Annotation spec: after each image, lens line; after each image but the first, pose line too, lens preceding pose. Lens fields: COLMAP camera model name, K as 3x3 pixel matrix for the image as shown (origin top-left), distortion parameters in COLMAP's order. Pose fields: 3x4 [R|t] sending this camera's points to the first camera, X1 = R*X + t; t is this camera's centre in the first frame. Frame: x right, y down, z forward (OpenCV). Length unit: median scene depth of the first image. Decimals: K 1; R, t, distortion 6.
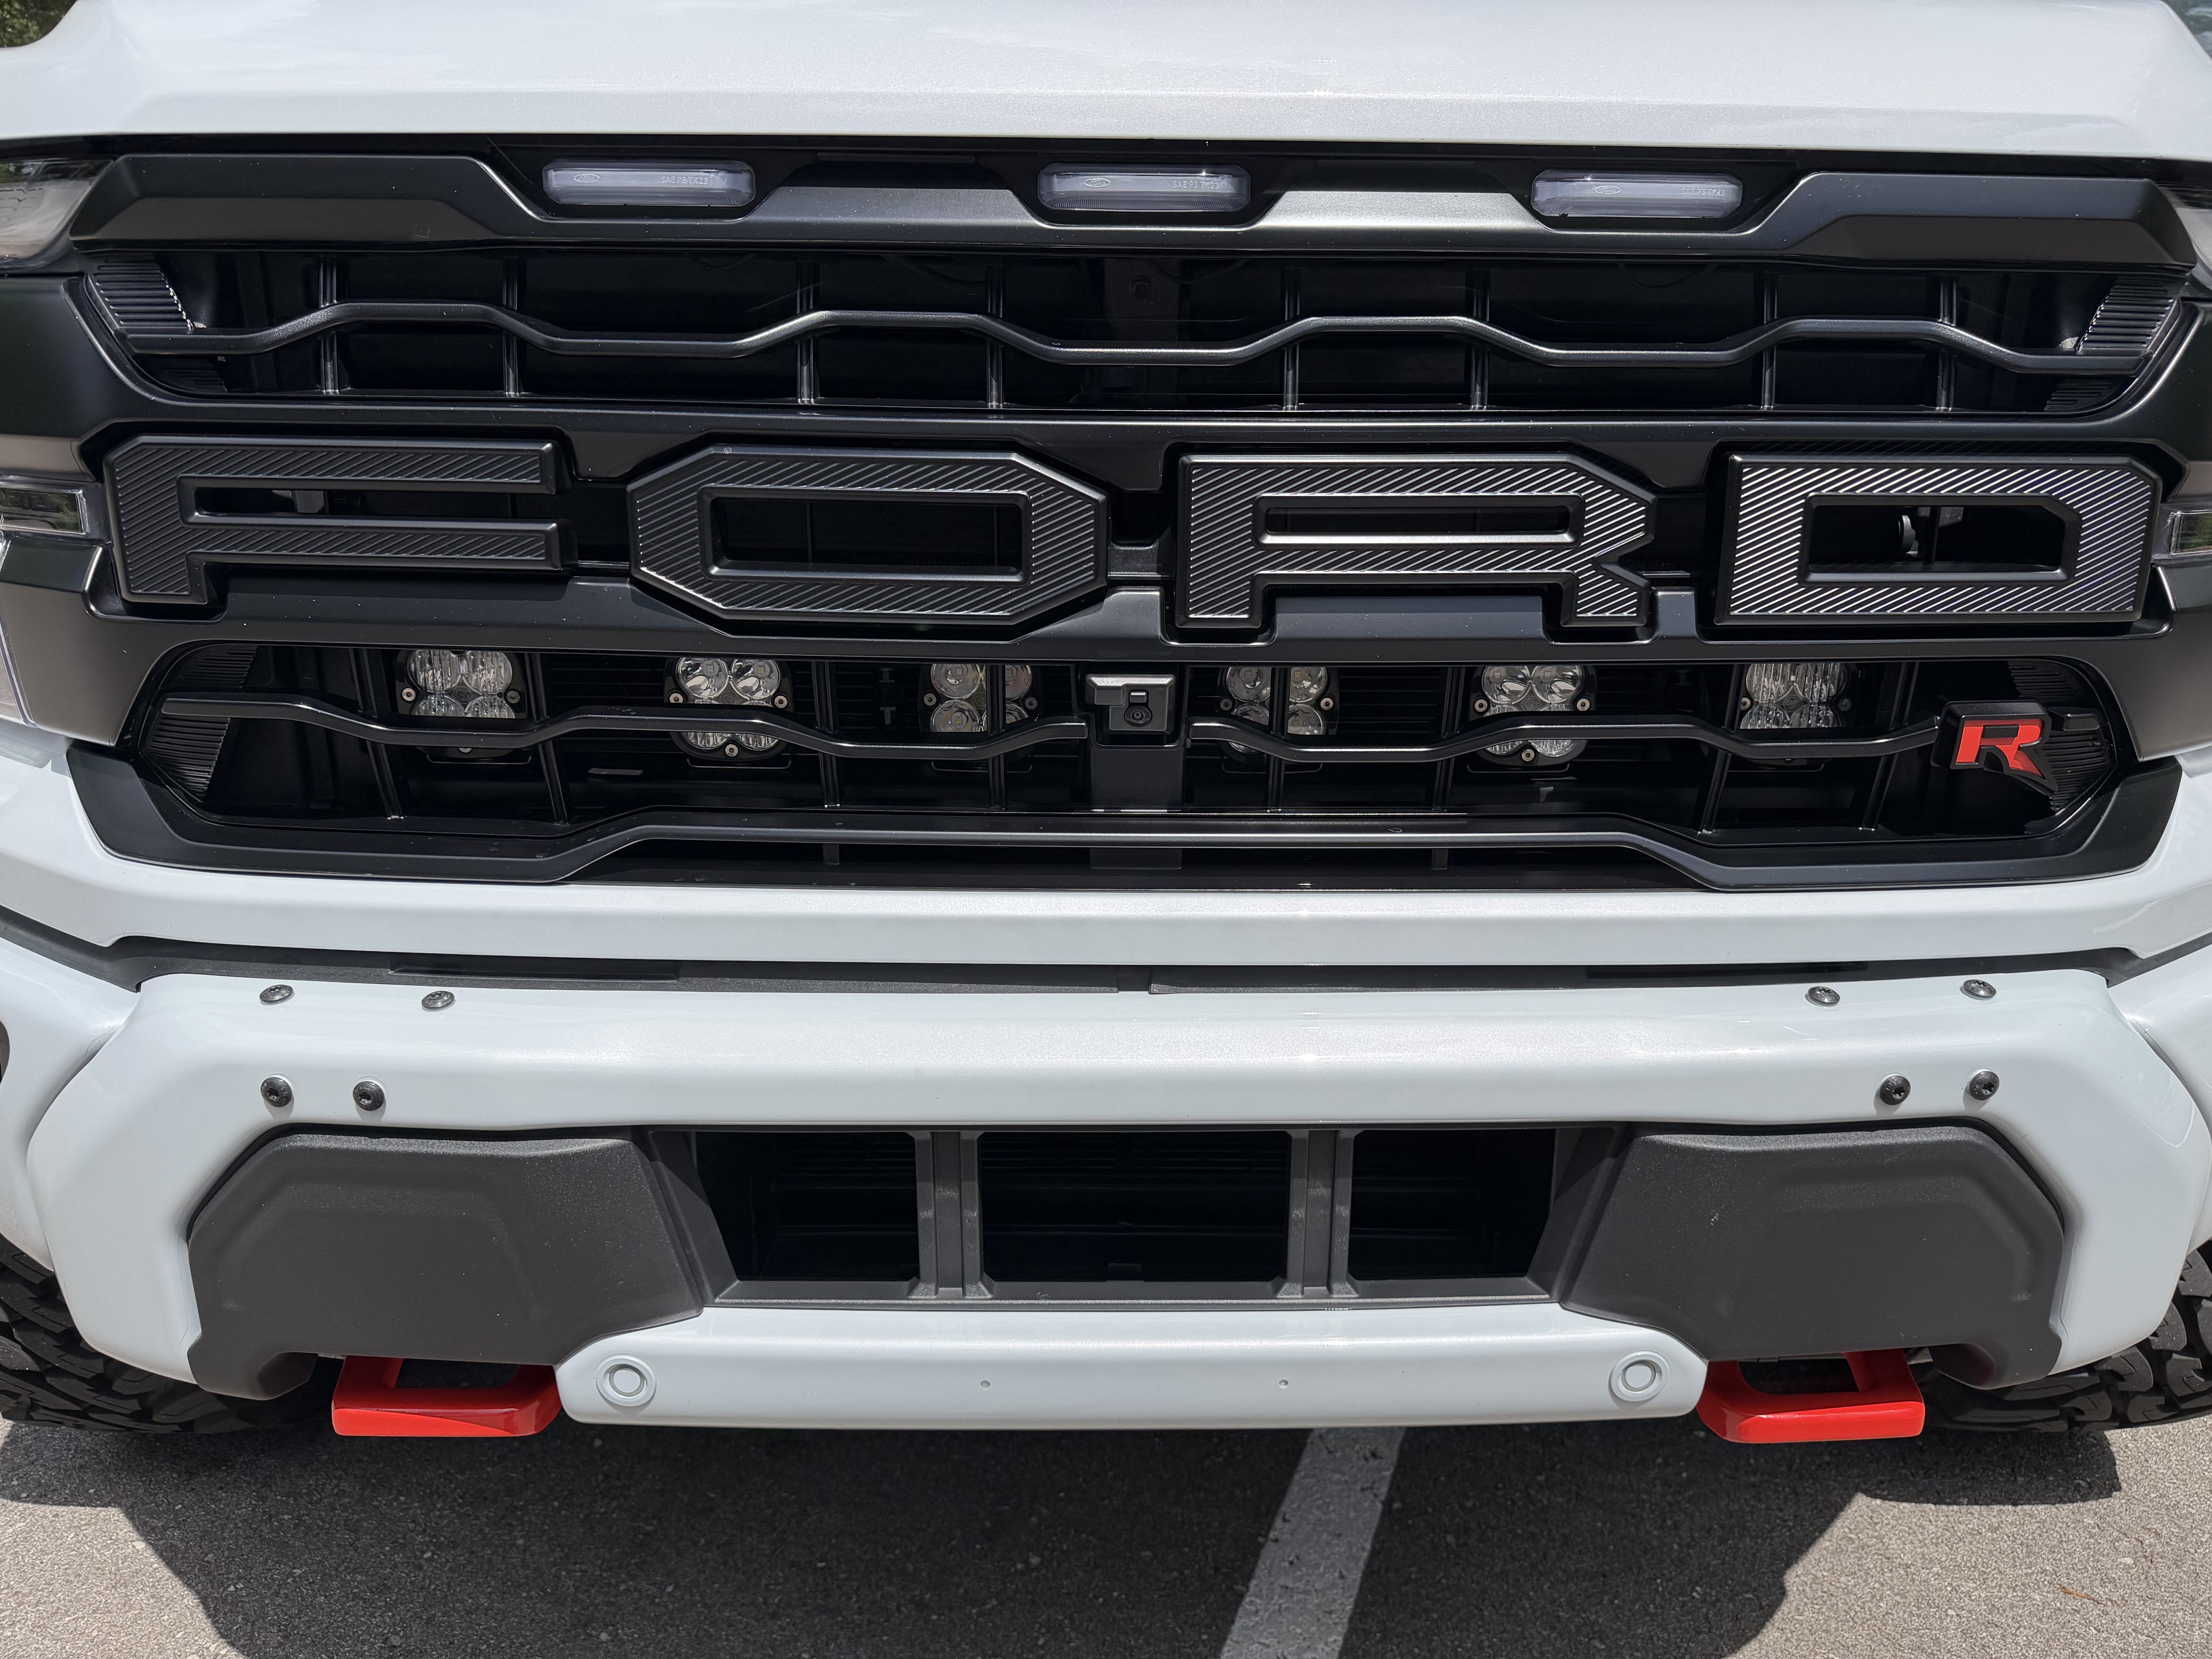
lens RADIAL K [[1537.8, 0, 1106.0], [0, 1537.8, 829.5], [0, 0, 1]] dist [0.134079, -0.214493]
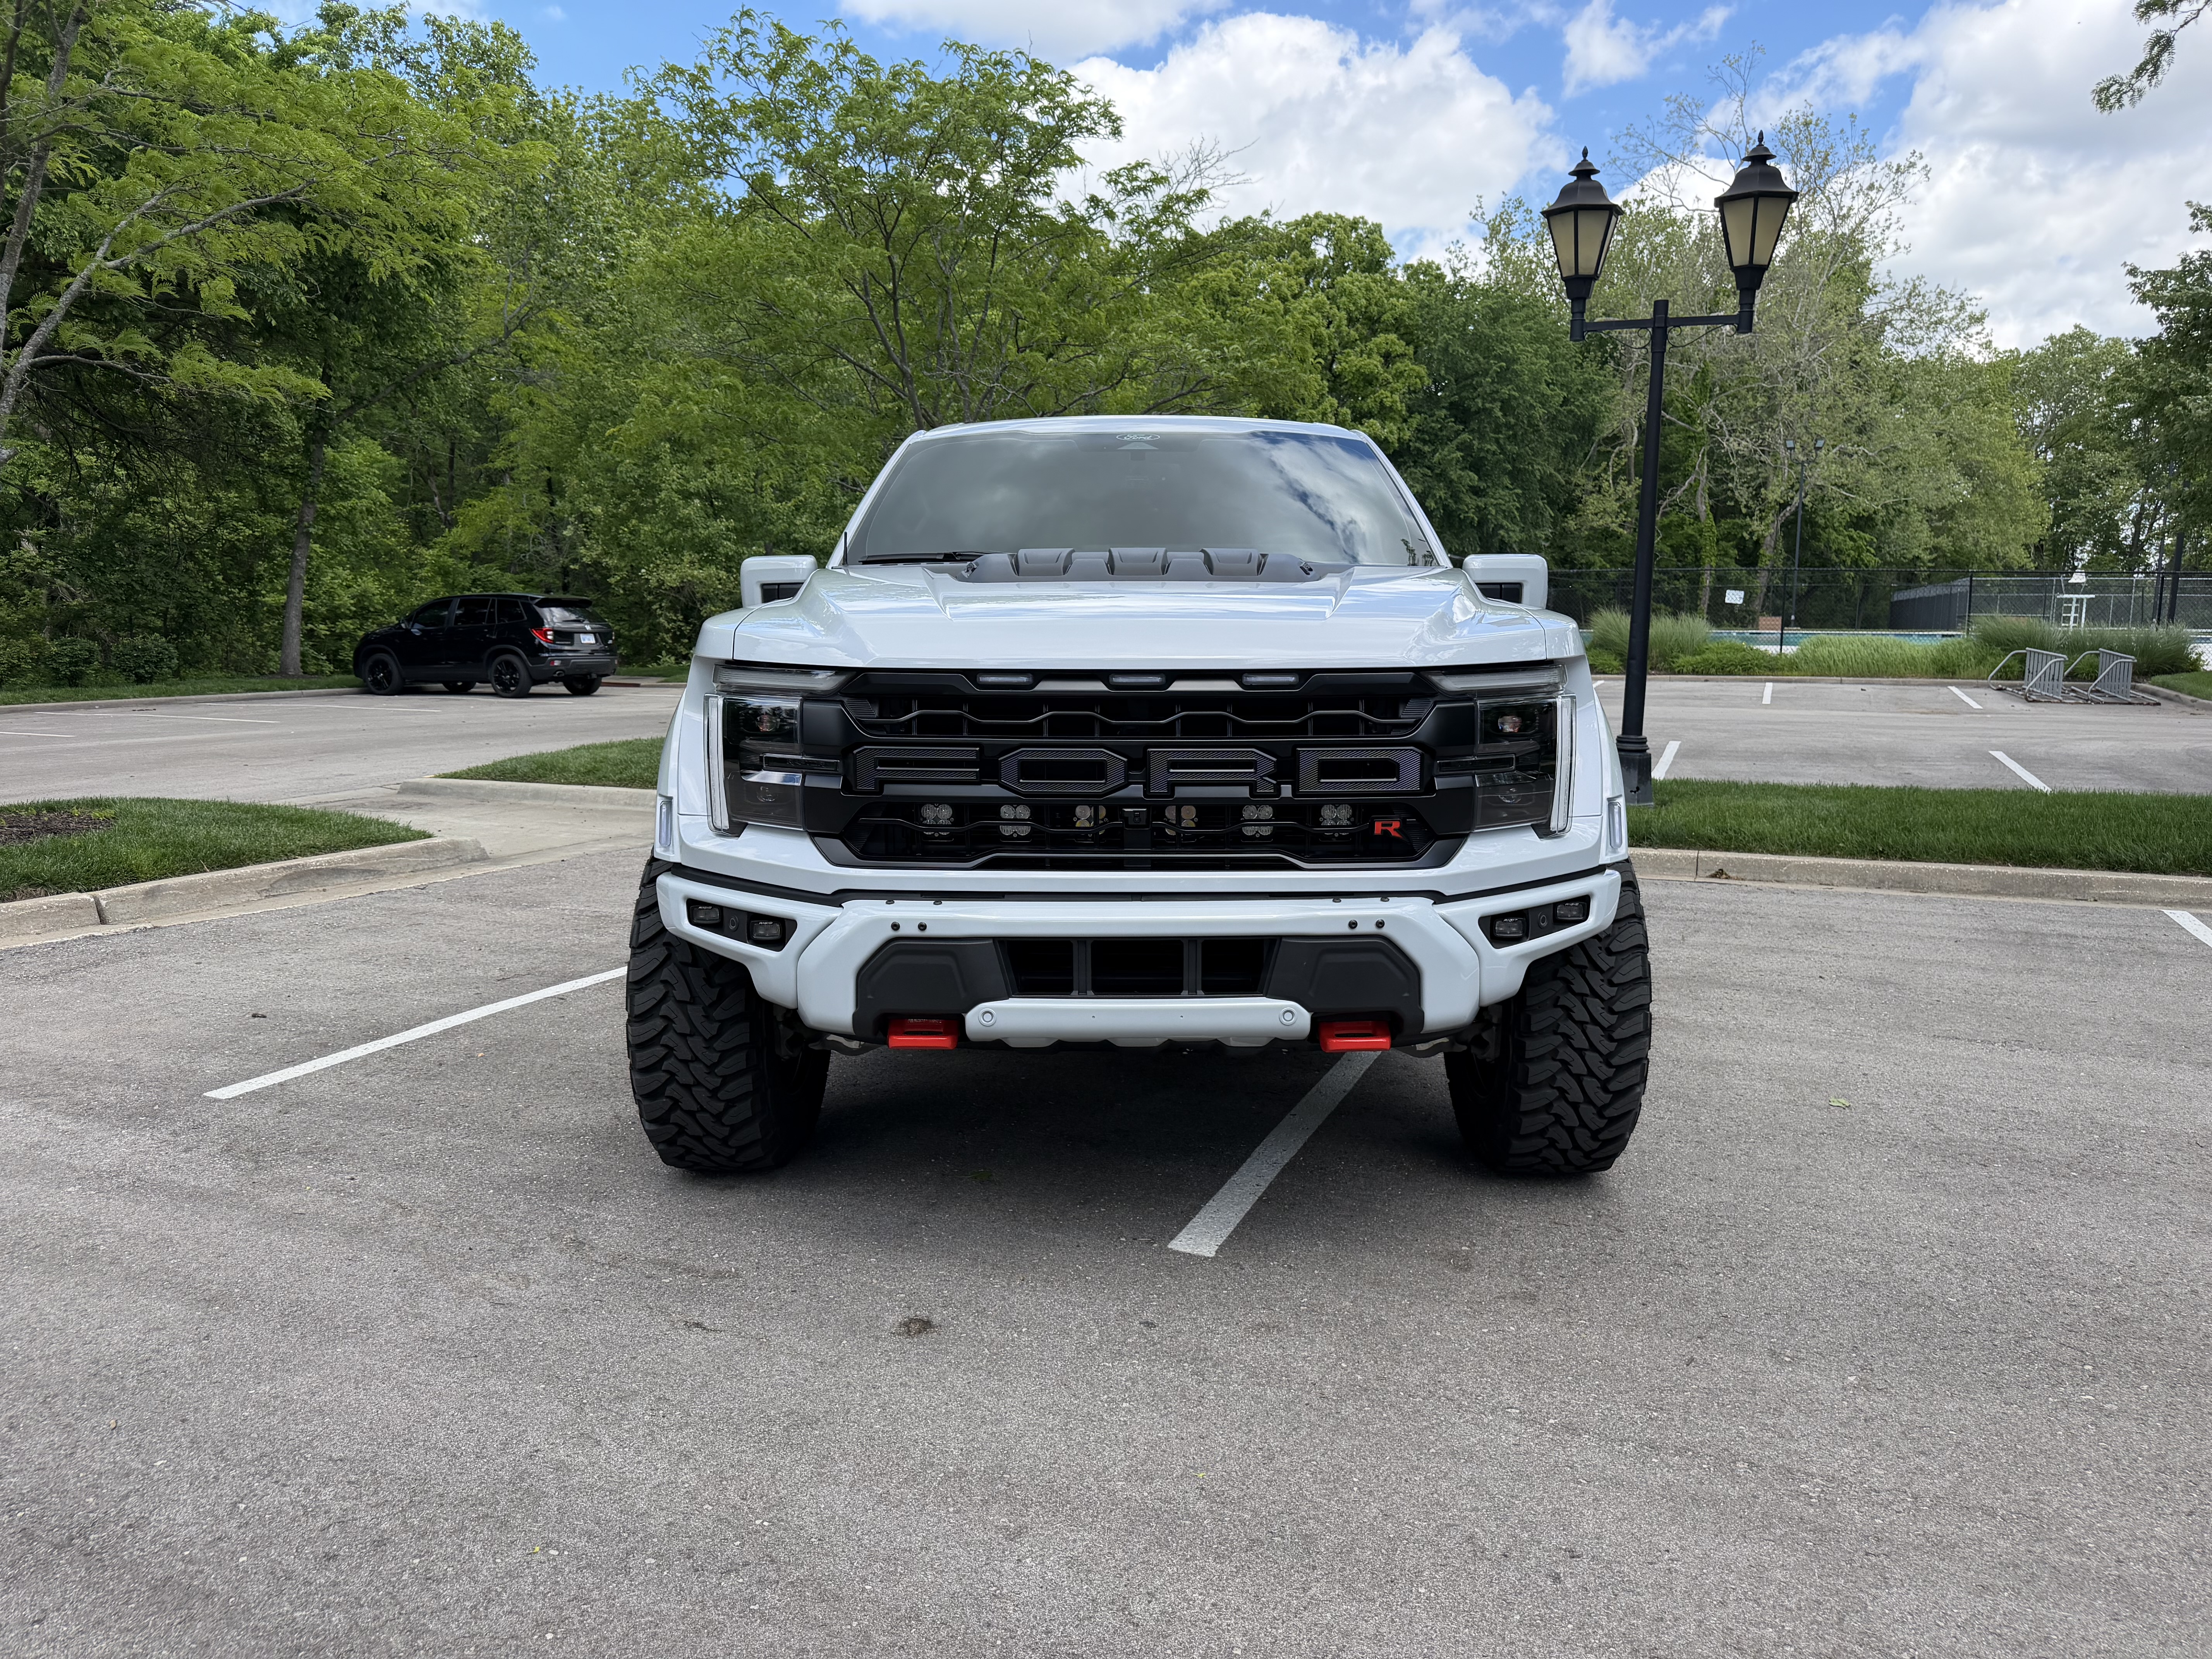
lens RADIAL K [[1537.8, 0, 1106.0], [0, 1537.8, 829.5], [0, 0, 1]] dist [0.134079, -0.214493]
pose [[0.999892, -0.006693, -0.013052, -0.004513], [0.004859, 0.990728, -0.135775, 0.418646], [0.013839, 0.135697, 0.990654, -2.439615]]
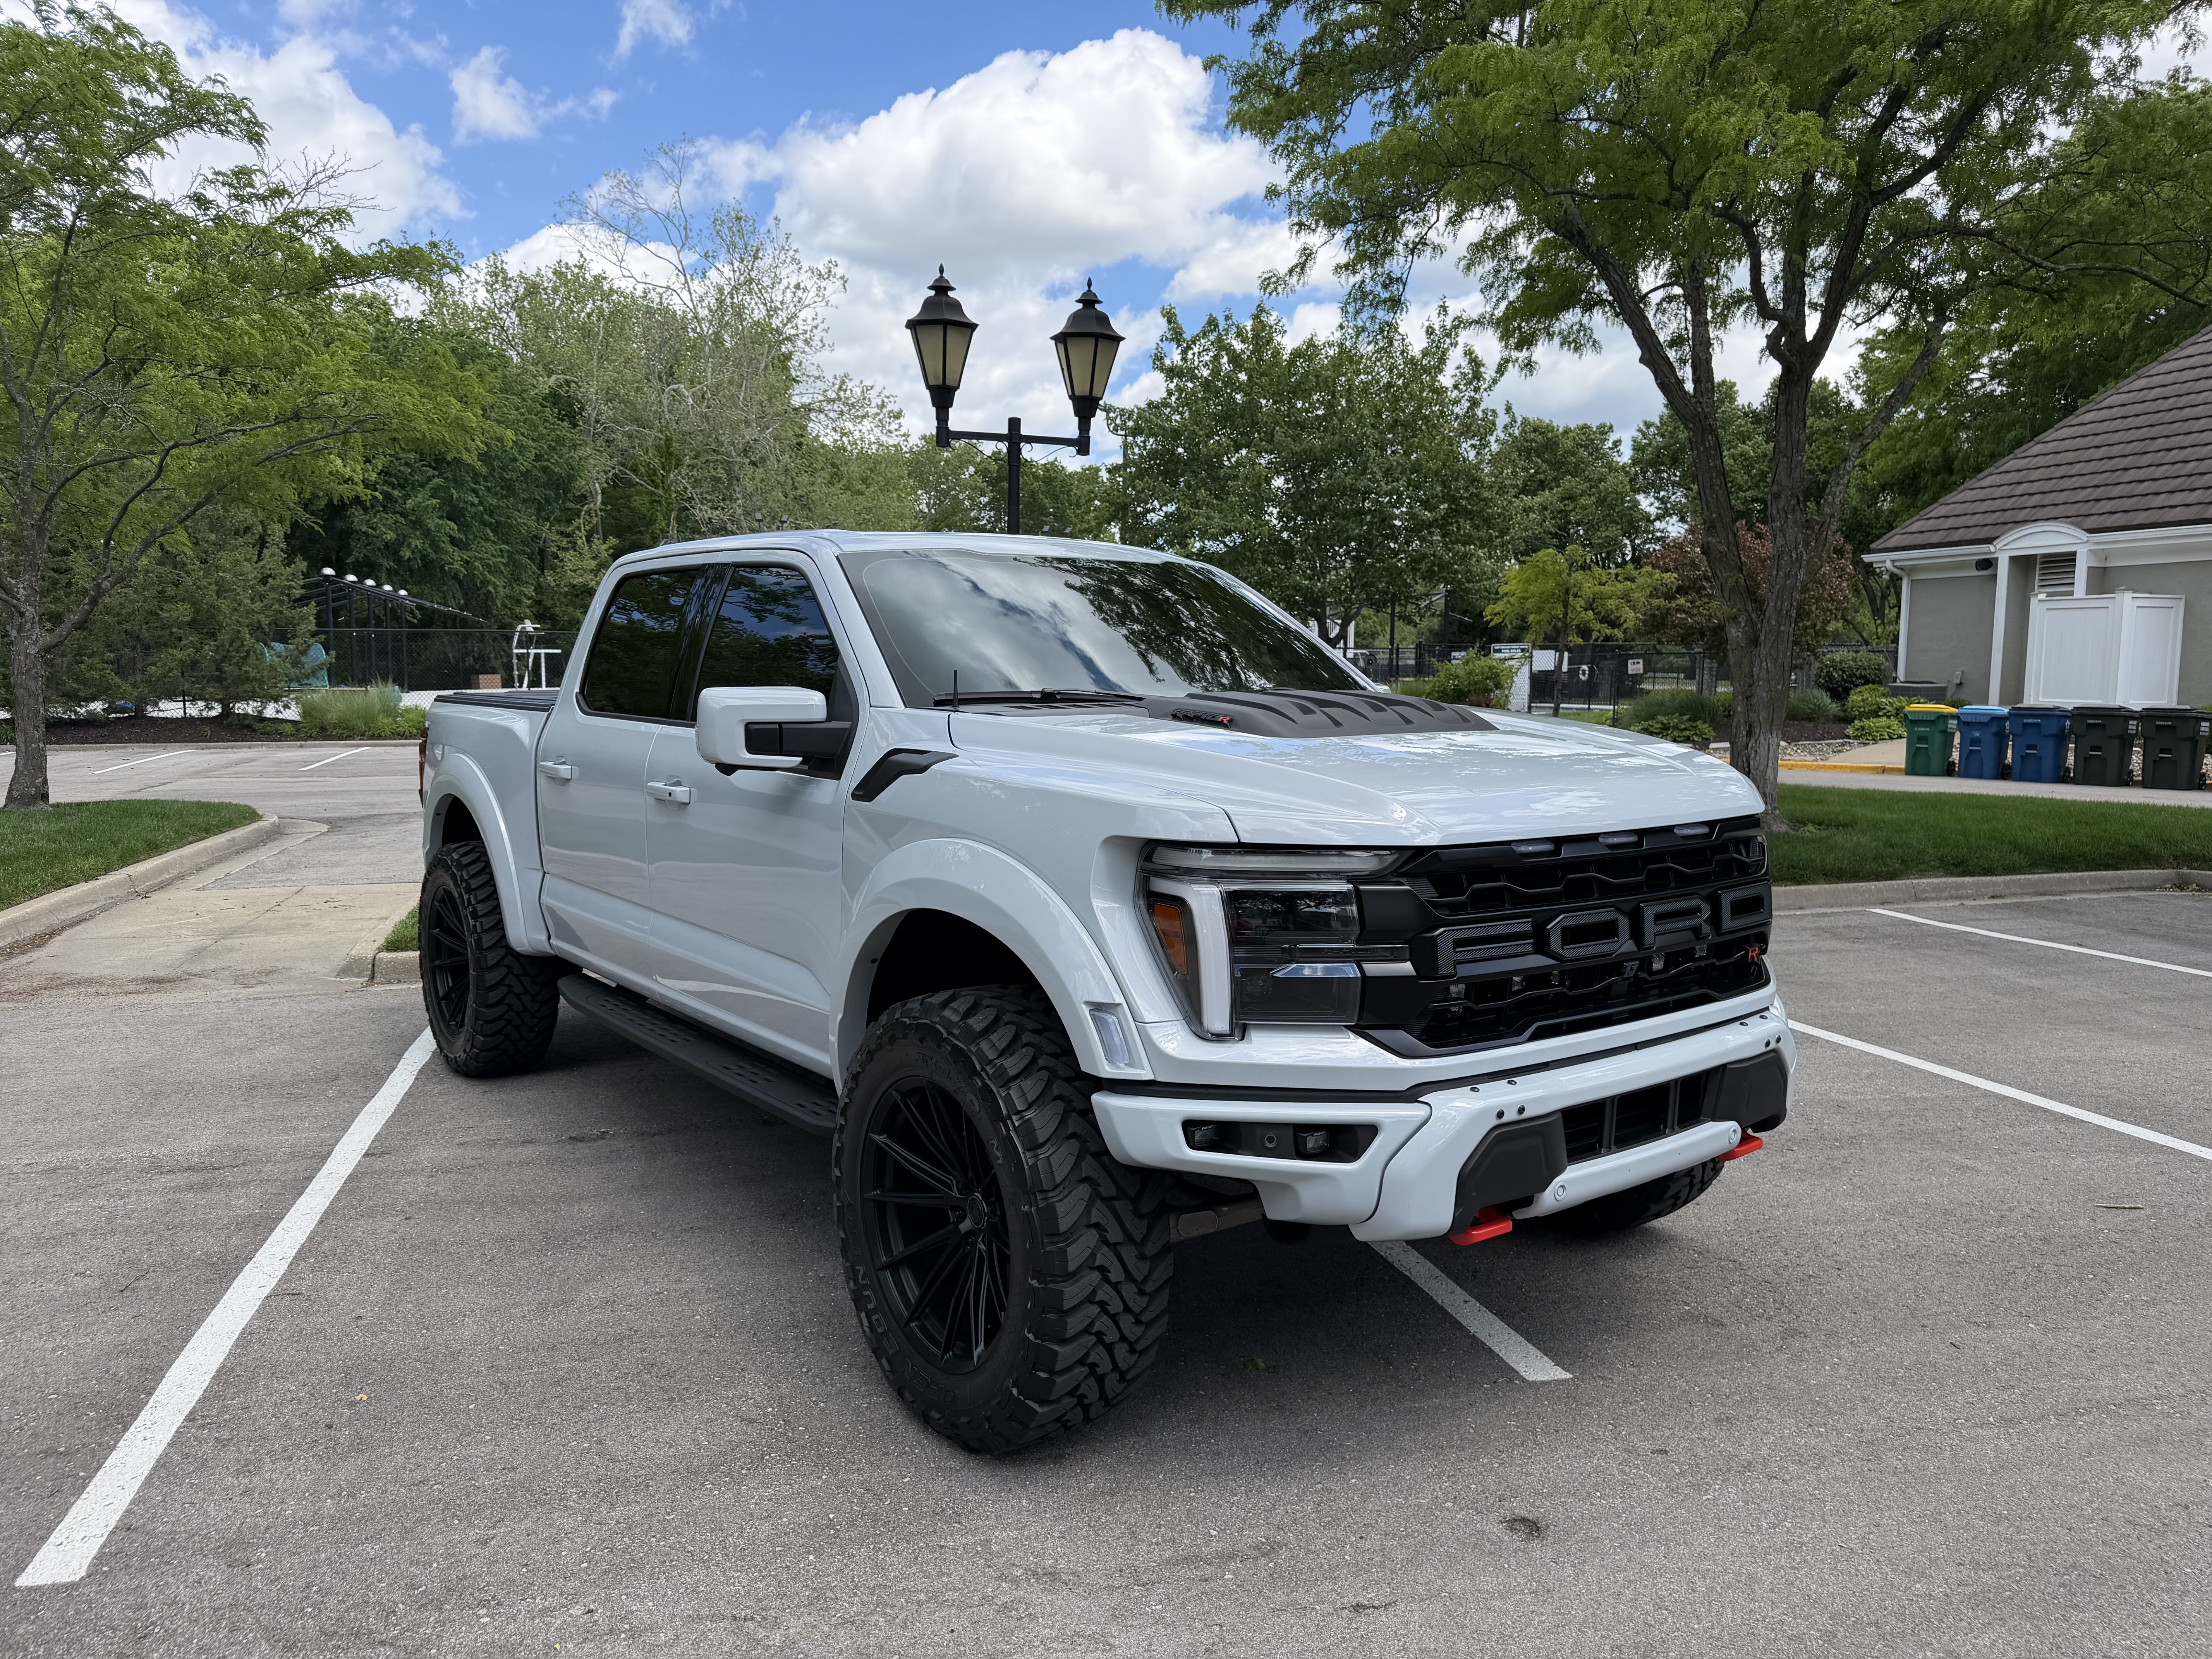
lens RADIAL K [[1537.8, 0, 1106.0], [0, 1537.8, 829.5], [0, 0, 1]] dist [0.134079, -0.214493]
pose [[0.803021, -0.069785, 0.591850, -3.113455], [0.167277, 0.979590, -0.111458, -0.200805], [-0.571992, 0.188506, 0.798305, -1.293694]]
